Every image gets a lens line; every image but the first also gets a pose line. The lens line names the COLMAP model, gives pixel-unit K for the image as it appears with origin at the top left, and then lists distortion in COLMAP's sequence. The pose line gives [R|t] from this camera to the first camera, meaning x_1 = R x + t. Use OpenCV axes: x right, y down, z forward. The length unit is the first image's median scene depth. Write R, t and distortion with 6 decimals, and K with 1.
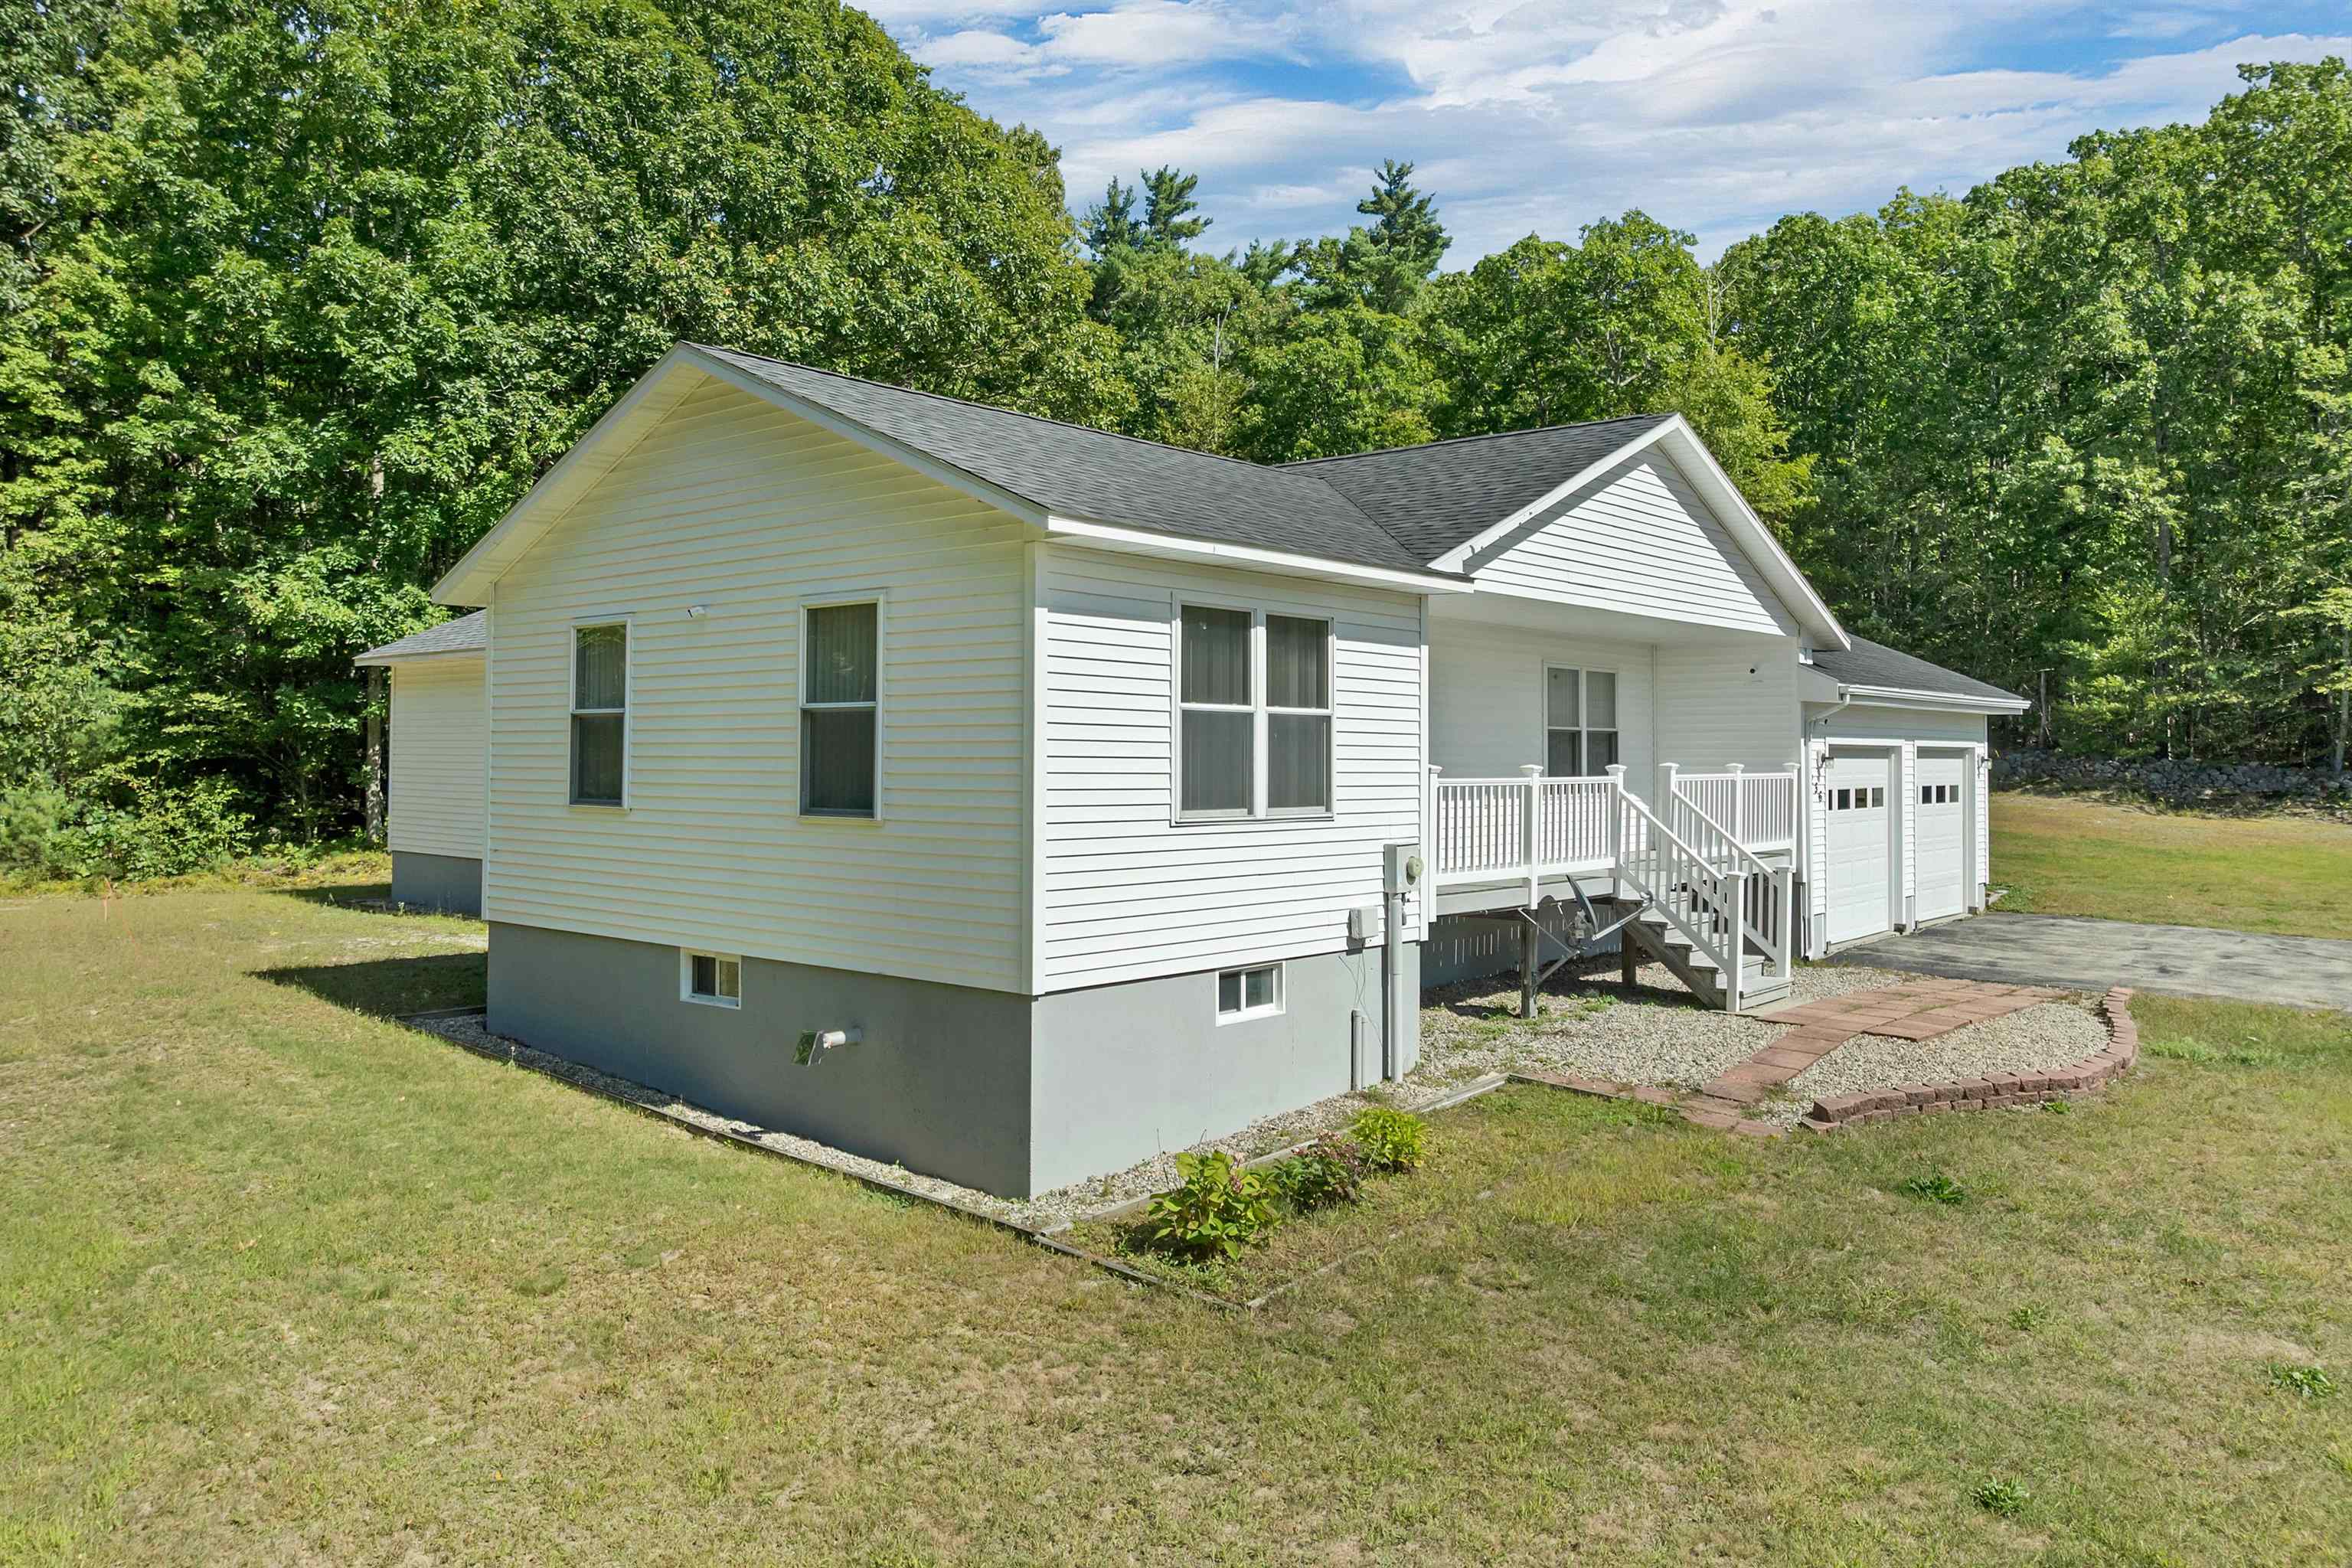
lens RADIAL K [[1726.0, 0, 1189.1], [0, 1726.0, 695.5], [0, 0, 1]] dist [-0.032070, -0.007813]
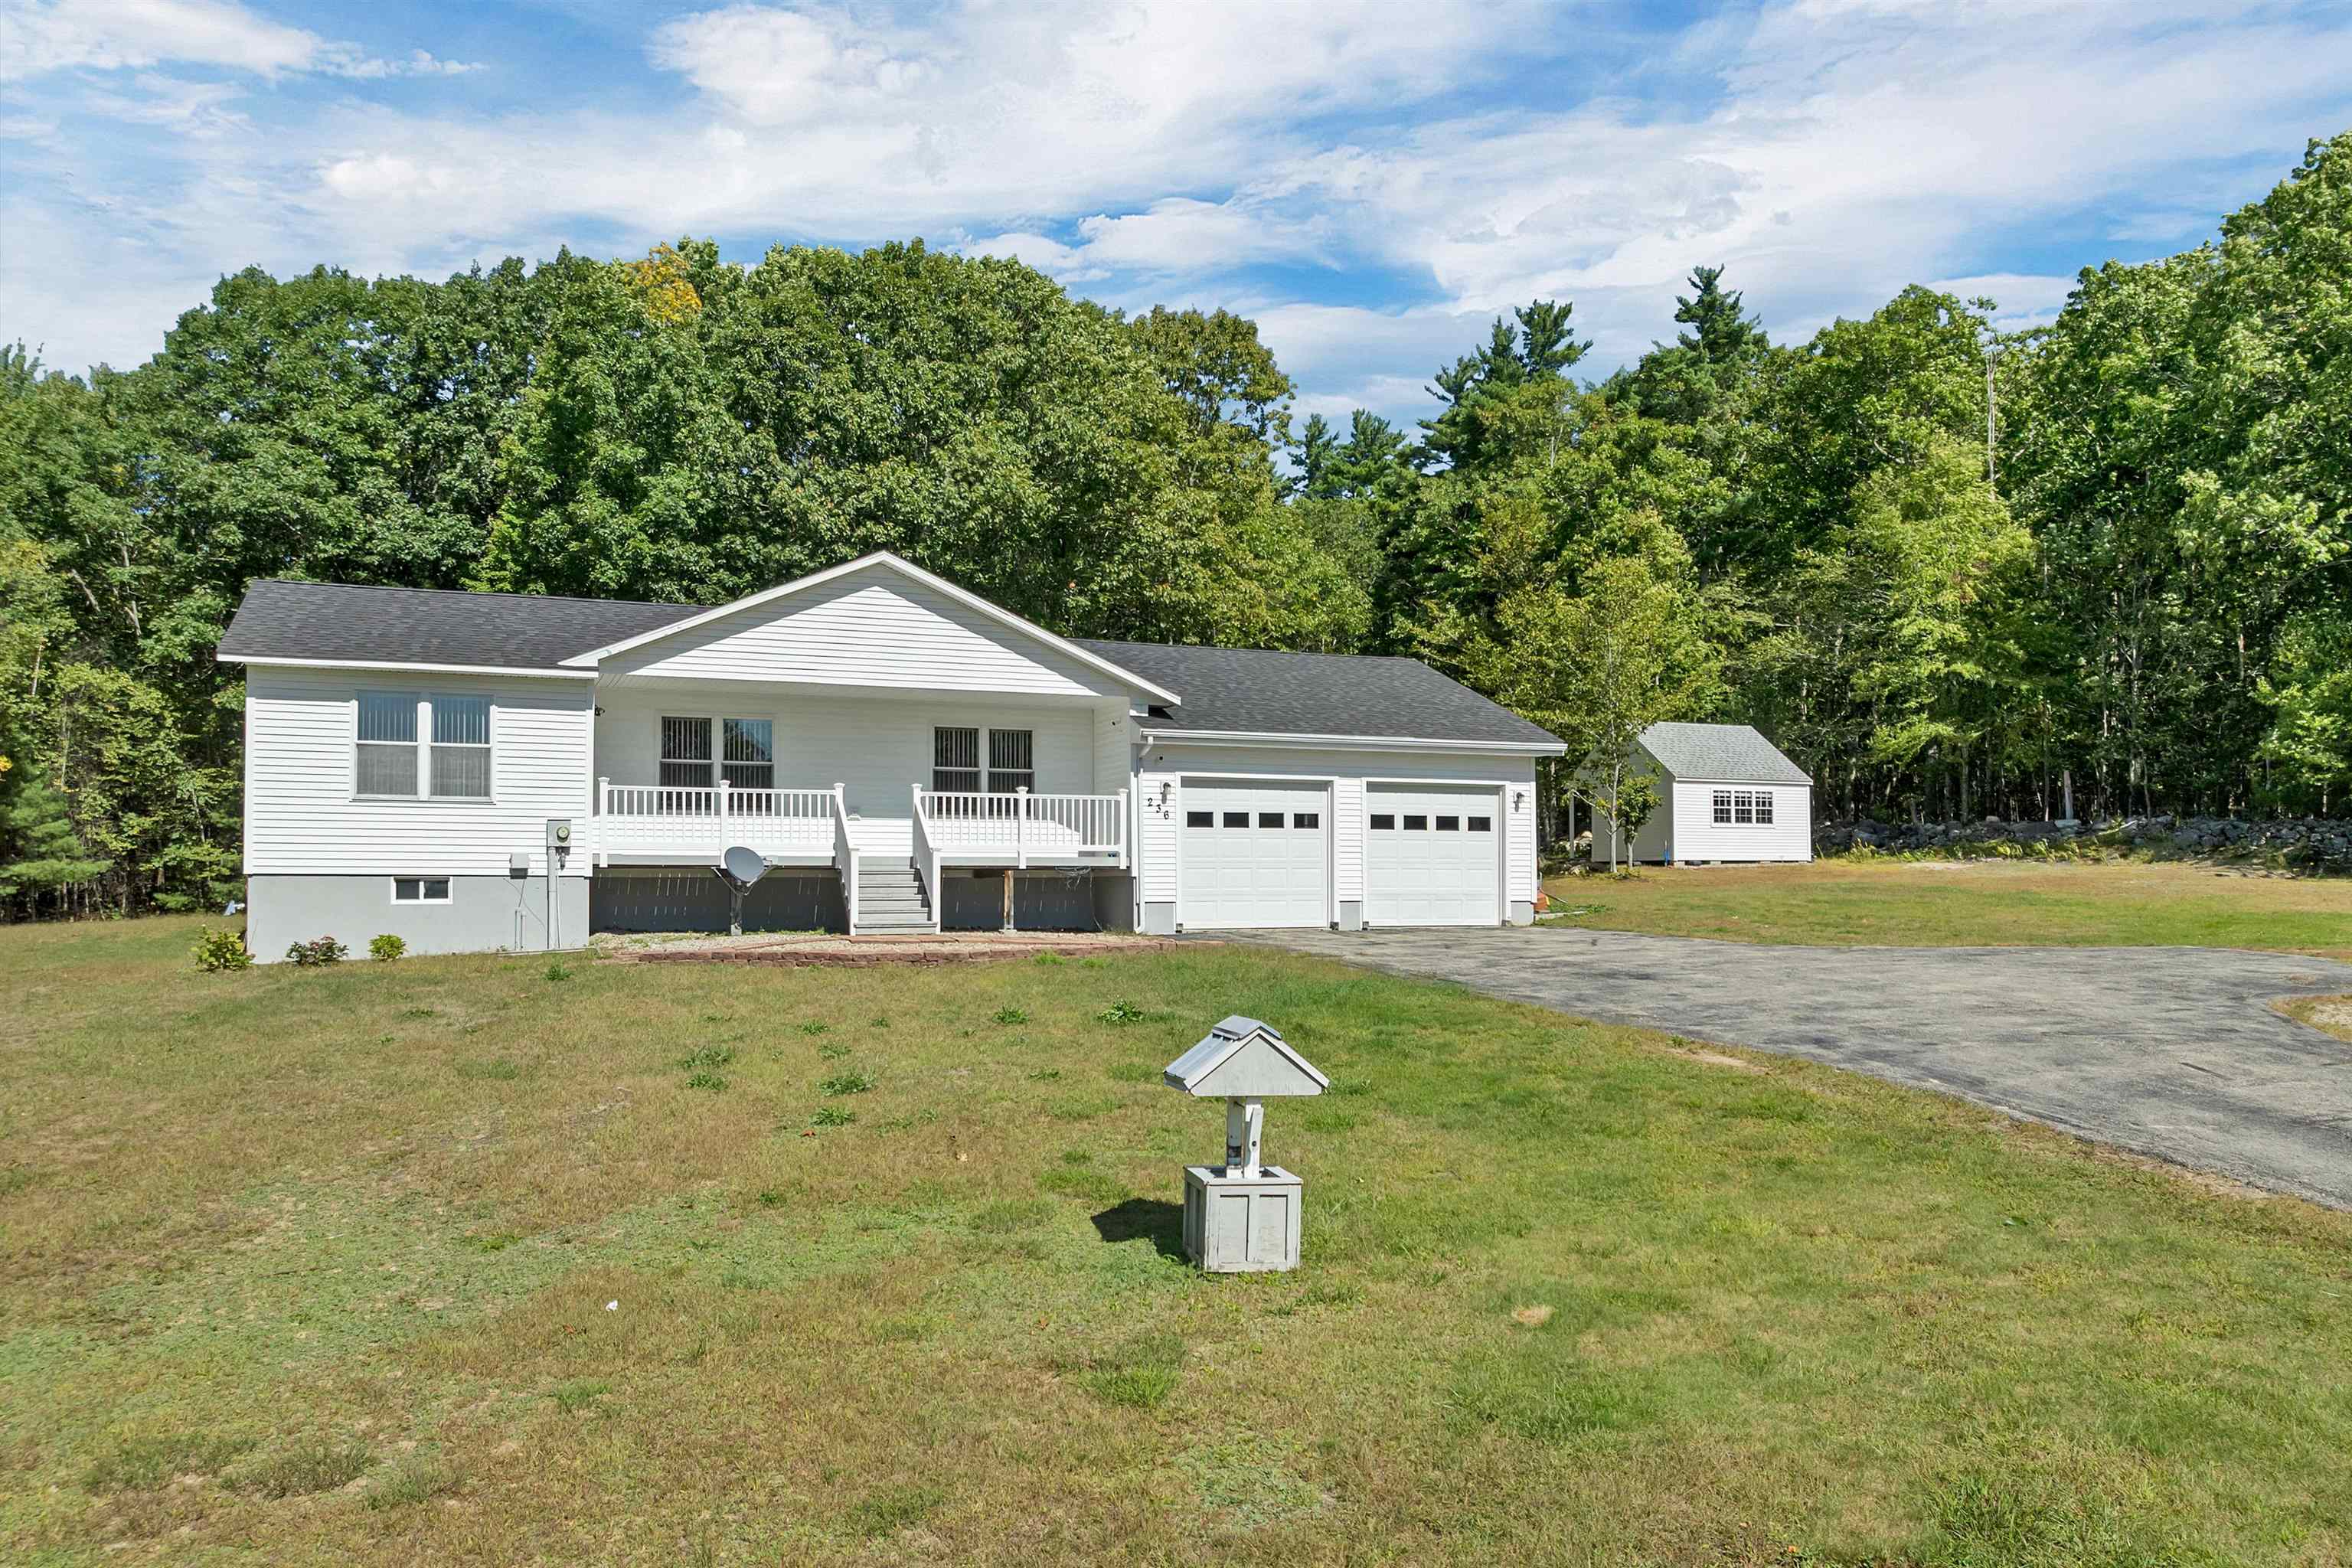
lens RADIAL K [[1726.0, 0, 1165.4], [0, 1726.0, 844.4], [0, 0, 1]] dist [-0.032070, -0.007813]
pose [[0.889284, -0.017116, -0.457035, 0.634695], [0.020395, 0.999789, 0.002242, 0.050972], [0.456900, -0.011315, 0.889446, -0.126796]]
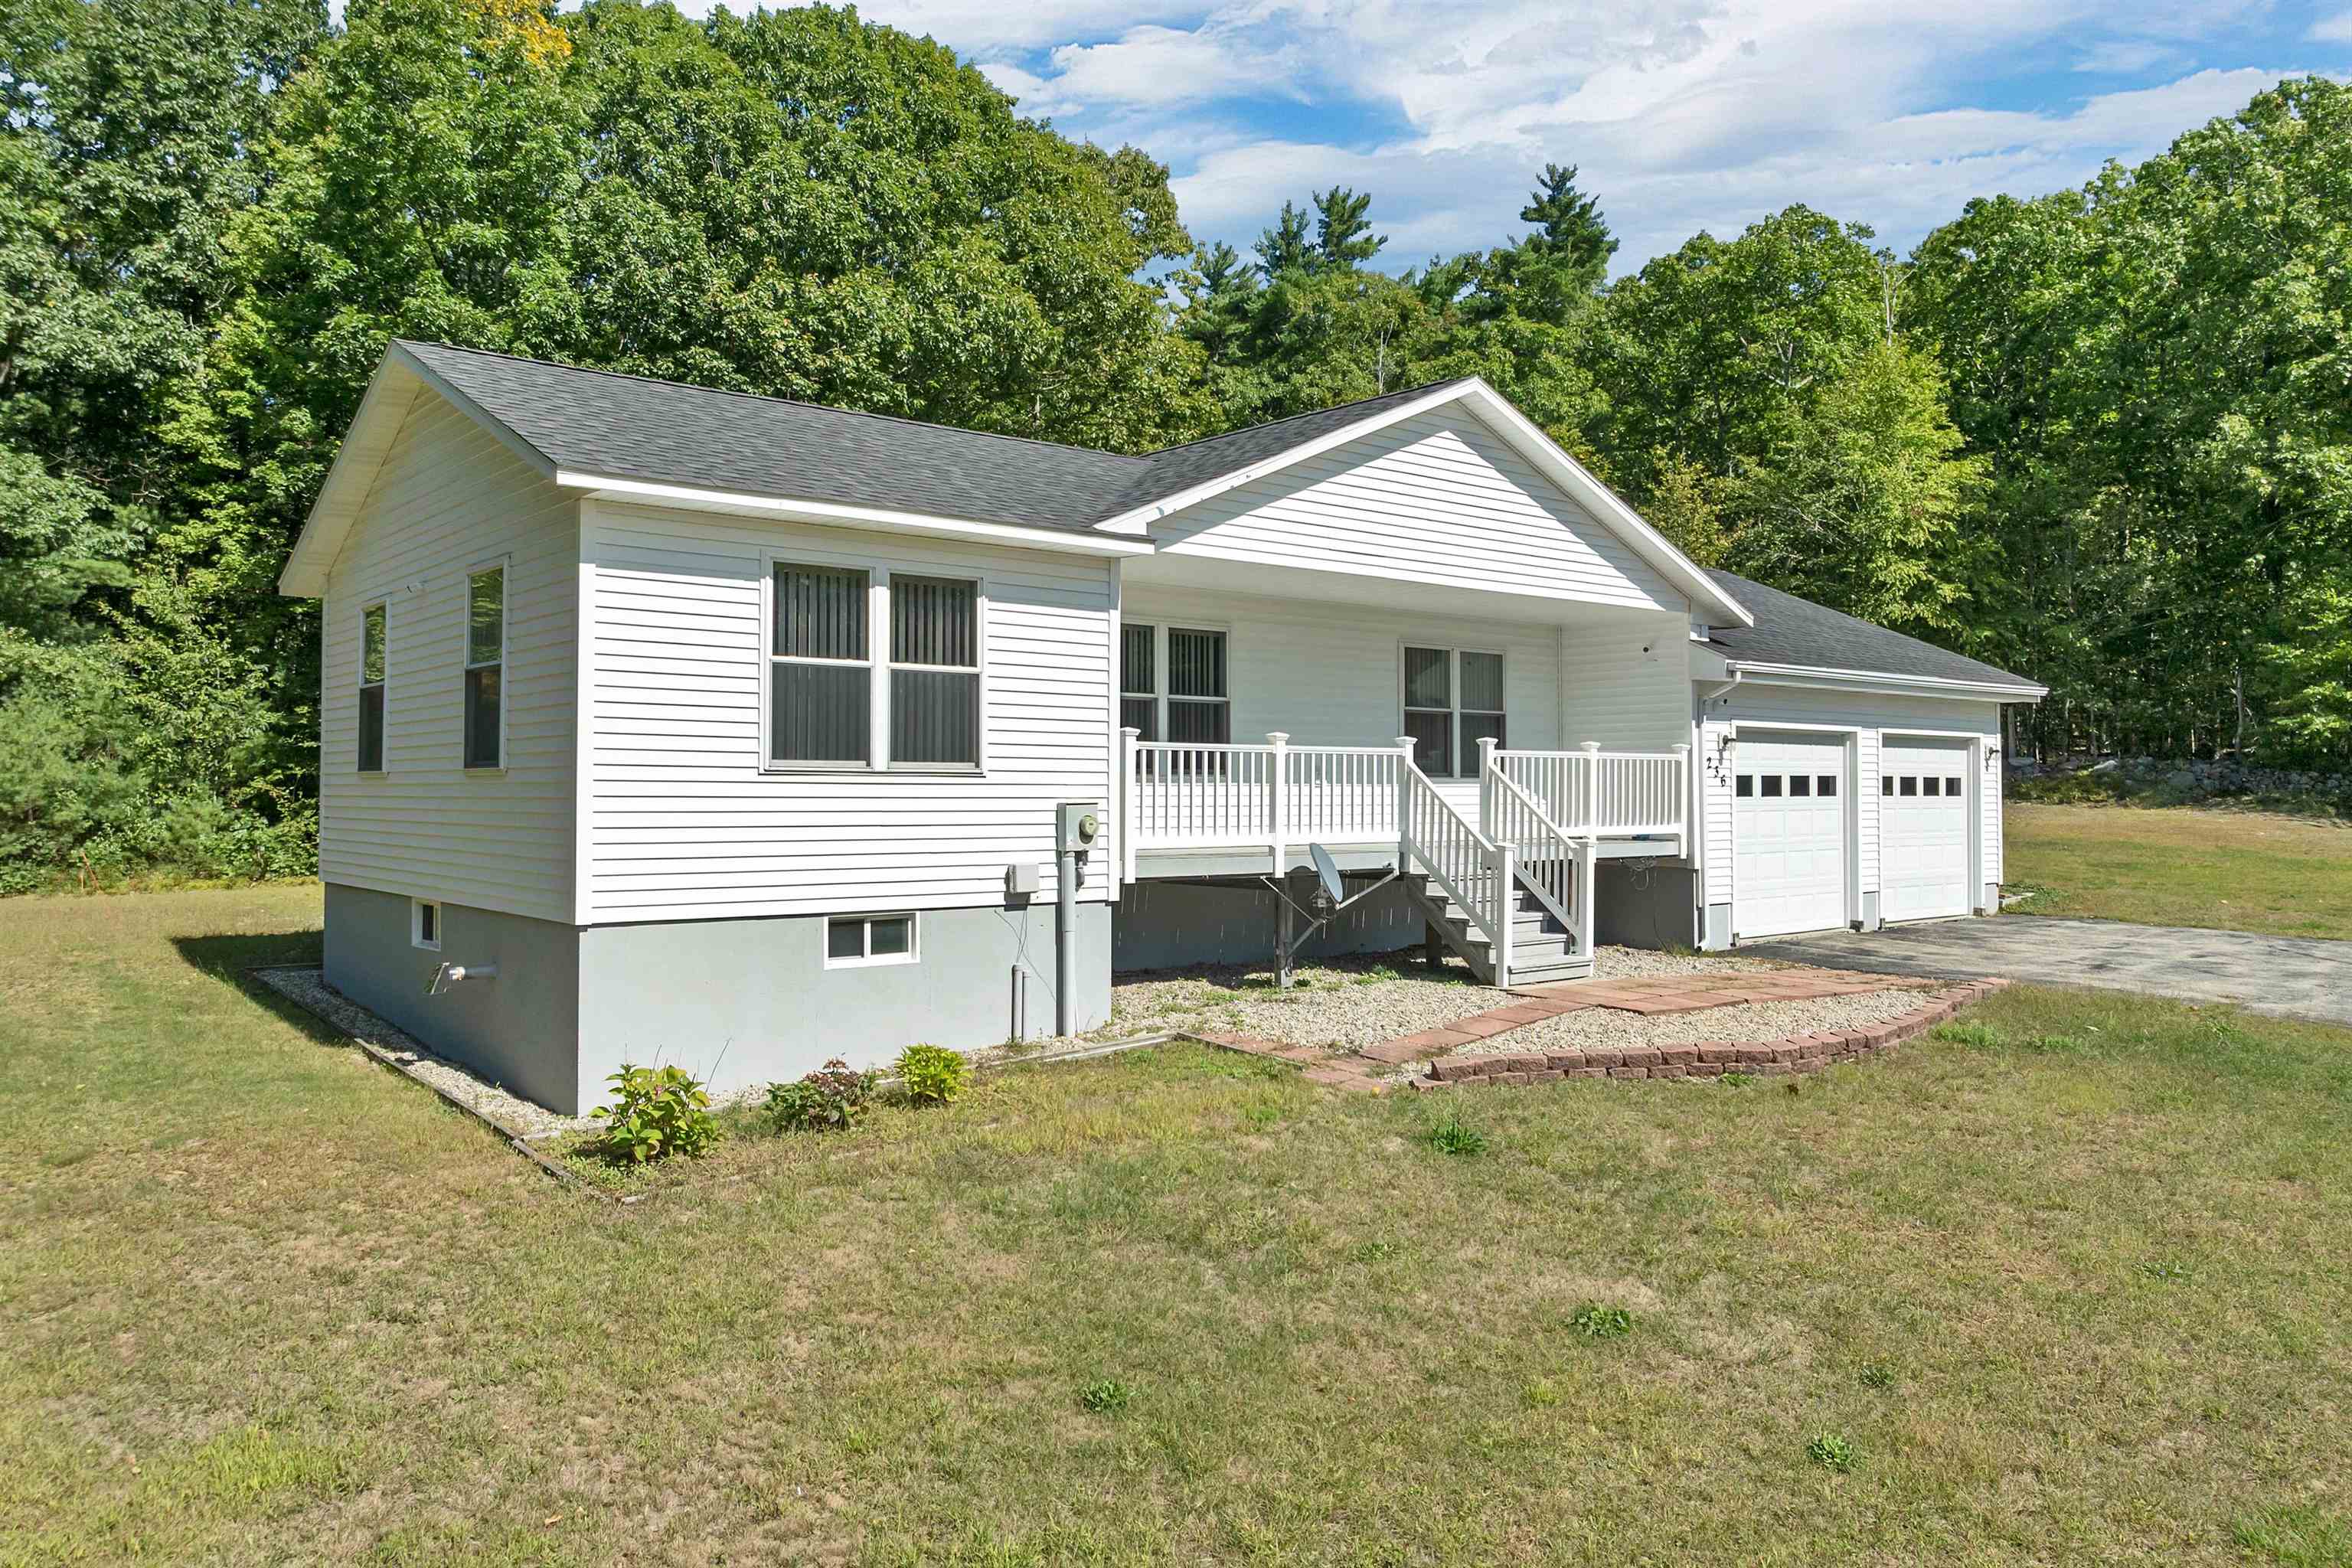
lens RADIAL K [[1726.0, 0, 1177.4], [0, 1726.0, 737.3], [0, 0, 1]] dist [-0.032070, -0.007813]
pose [[0.985430, -0.008915, -0.169847, 0.149799], [0.009338, 0.999955, 0.001693, 0.019529], [0.169825, -0.003254, 0.985469, 0.005766]]
